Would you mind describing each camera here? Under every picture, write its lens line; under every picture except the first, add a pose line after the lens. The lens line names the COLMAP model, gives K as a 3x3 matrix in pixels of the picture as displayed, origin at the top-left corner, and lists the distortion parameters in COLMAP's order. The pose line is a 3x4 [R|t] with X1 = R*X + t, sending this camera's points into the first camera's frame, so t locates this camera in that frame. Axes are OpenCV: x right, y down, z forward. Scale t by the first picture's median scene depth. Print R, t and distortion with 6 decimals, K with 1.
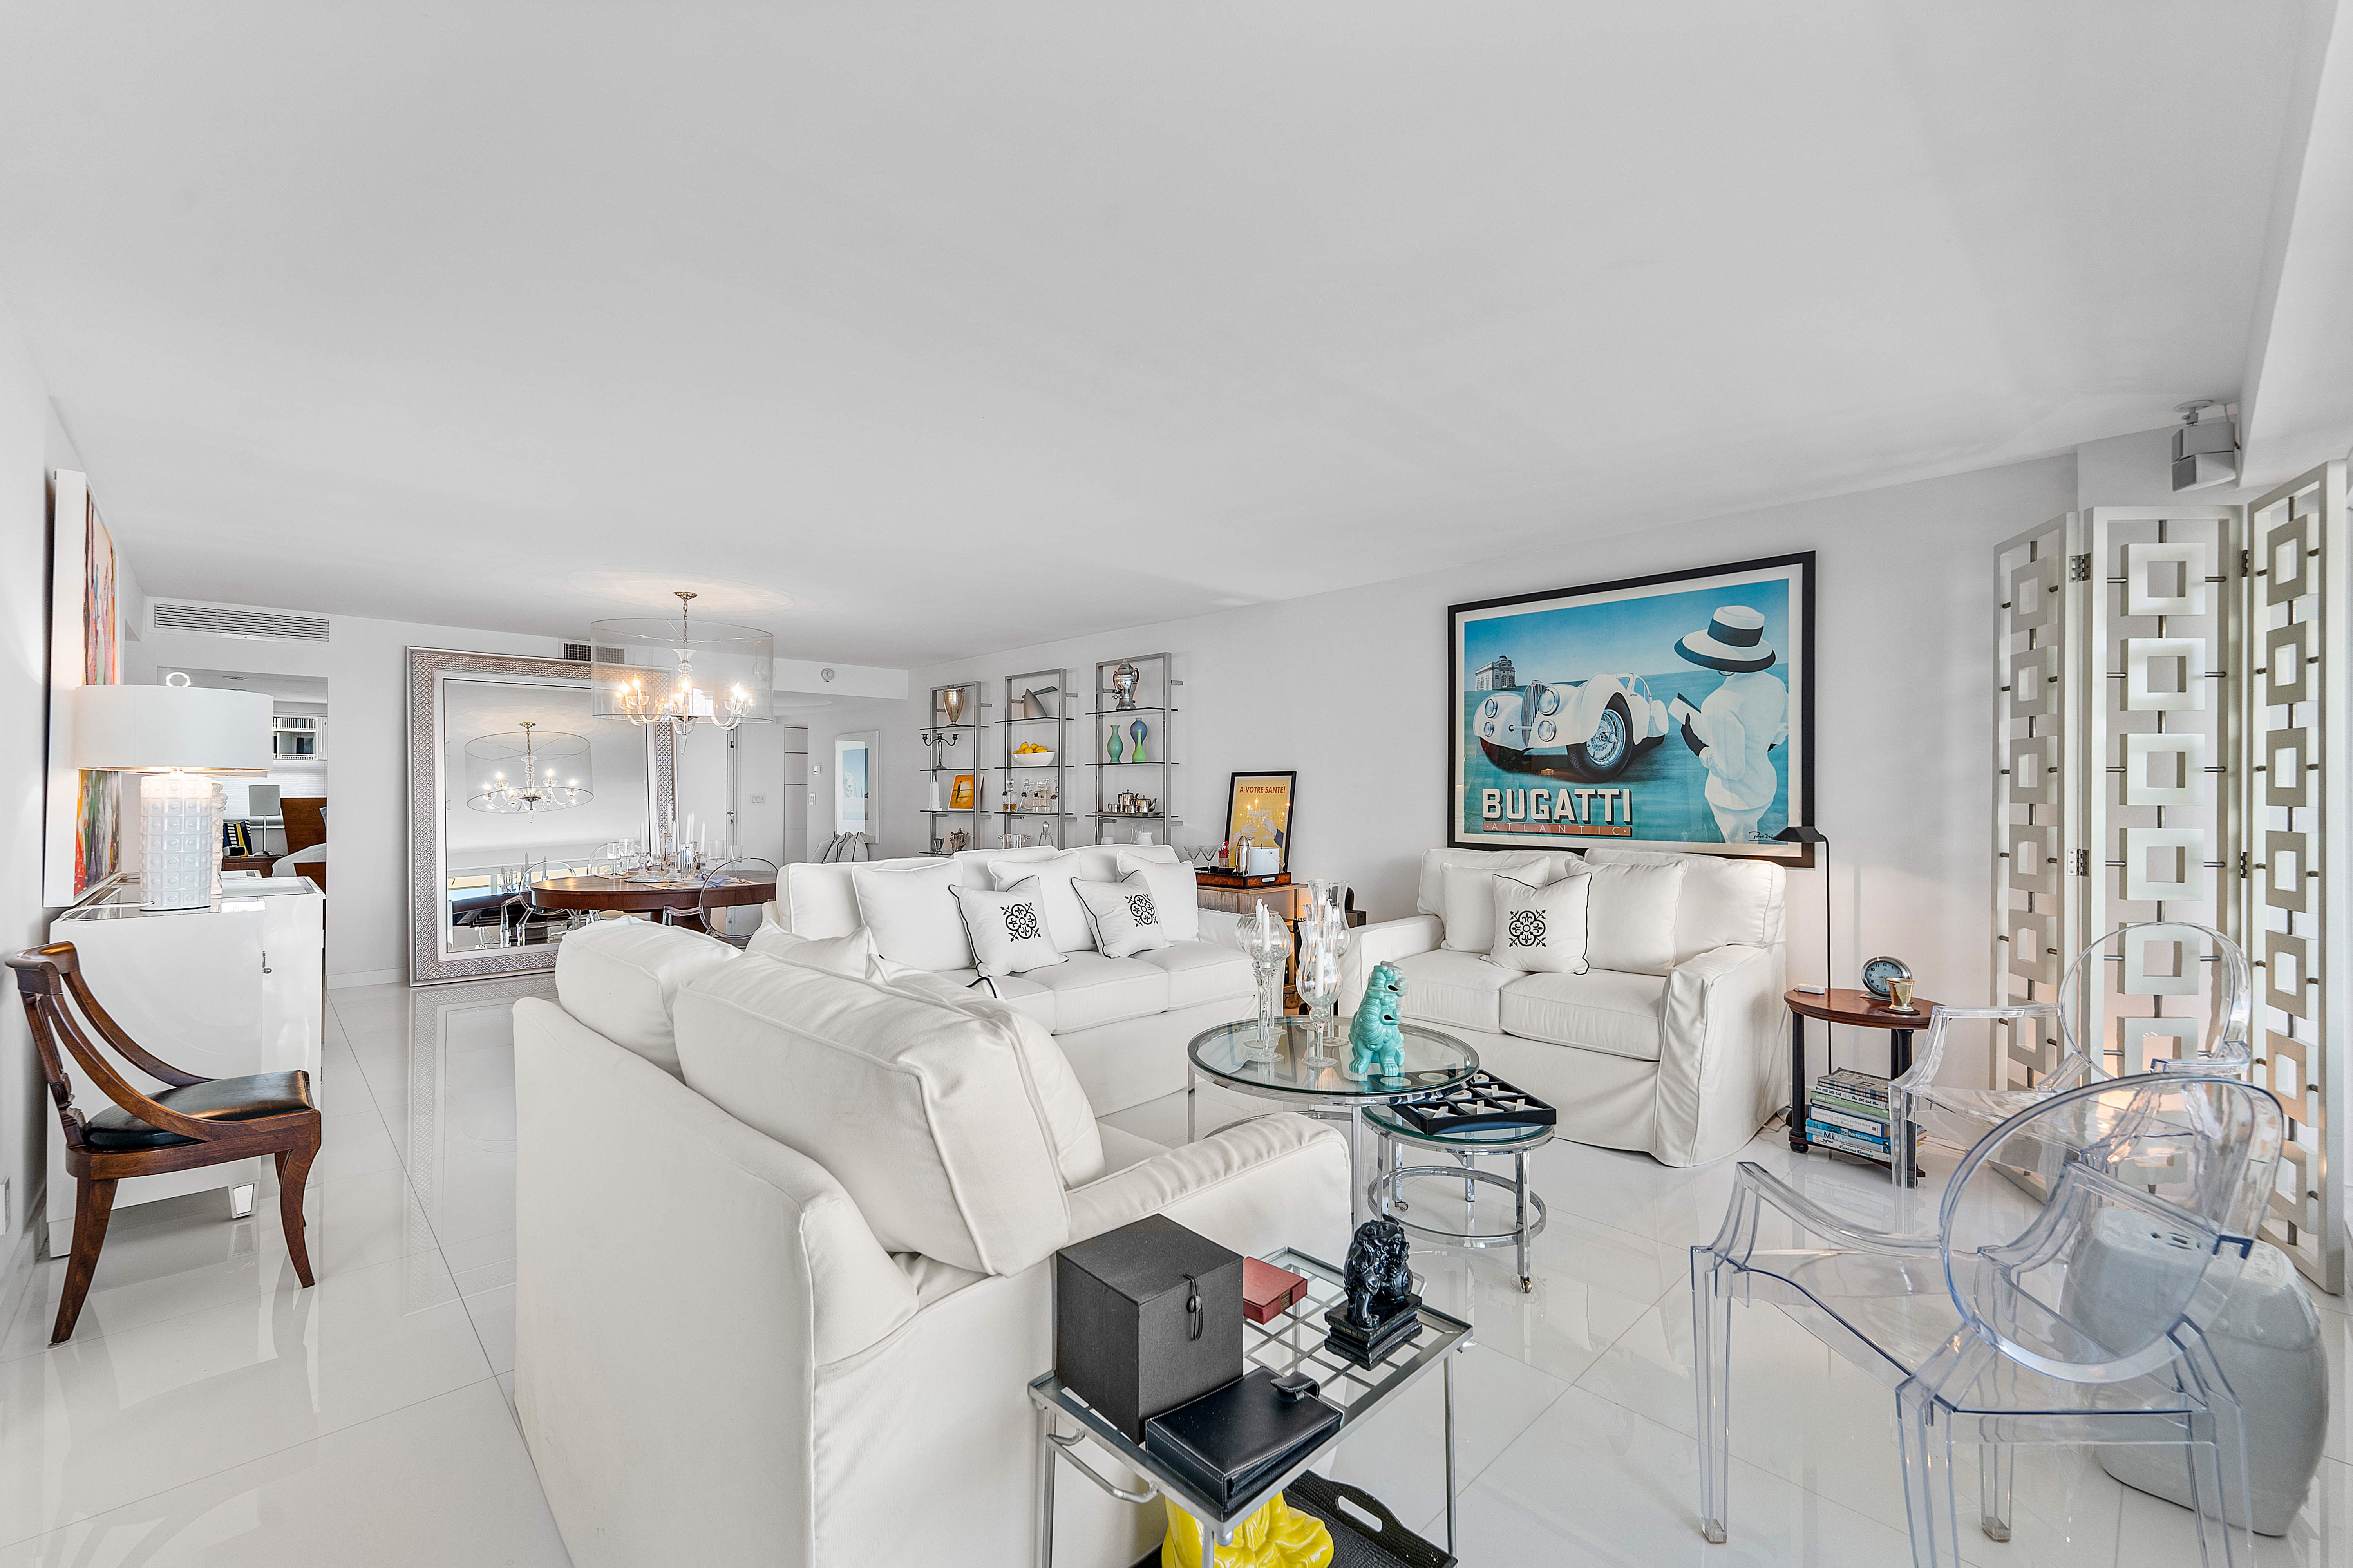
lens RADIAL K [[942.7, 0, 1176.5], [0, 942.7, 784.0], [0, 0, 1]] dist [0.001458, 0.000178]
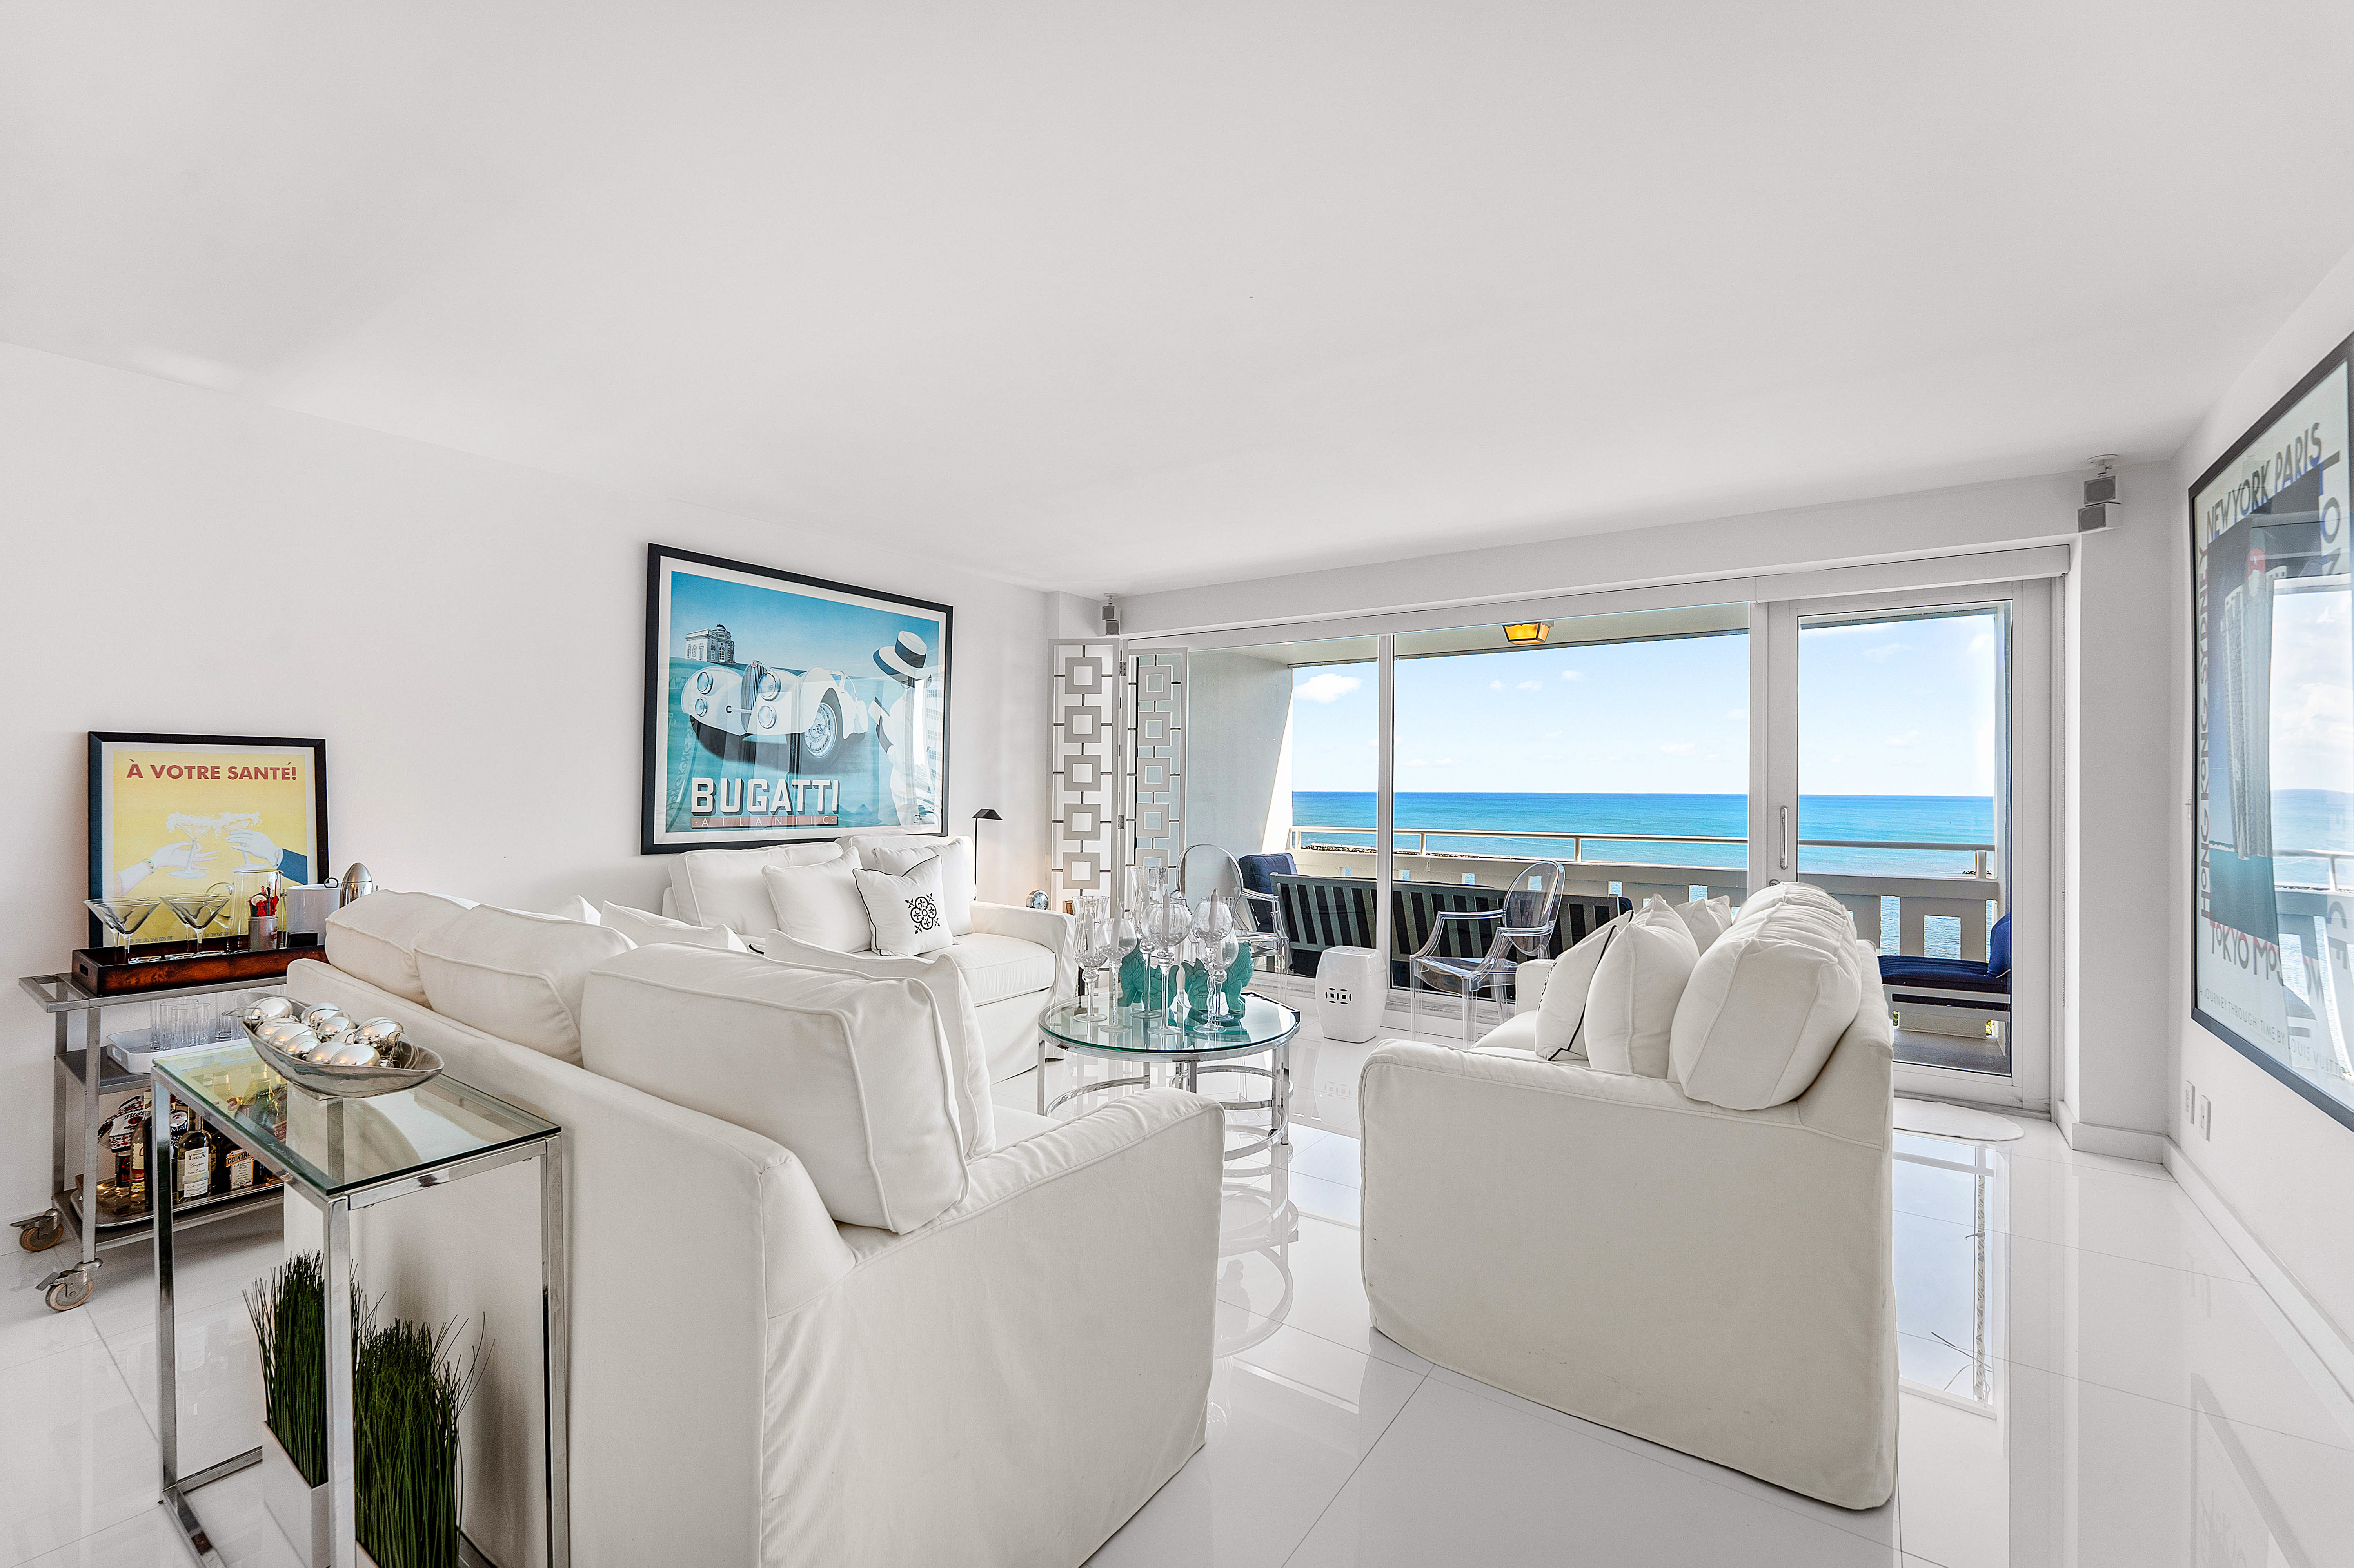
lens RADIAL K [[962.7, 0, 1180.1], [0, 962.7, 796.3], [0, 0, 1]] dist [0.000531, 0.000078]
pose [[-0.174155, -0.010997, 0.984657, -0.582927], [-0.015218, 0.999848, 0.008476, 0.007501], [-0.984601, -0.013508, -0.174296, 0.712332]]
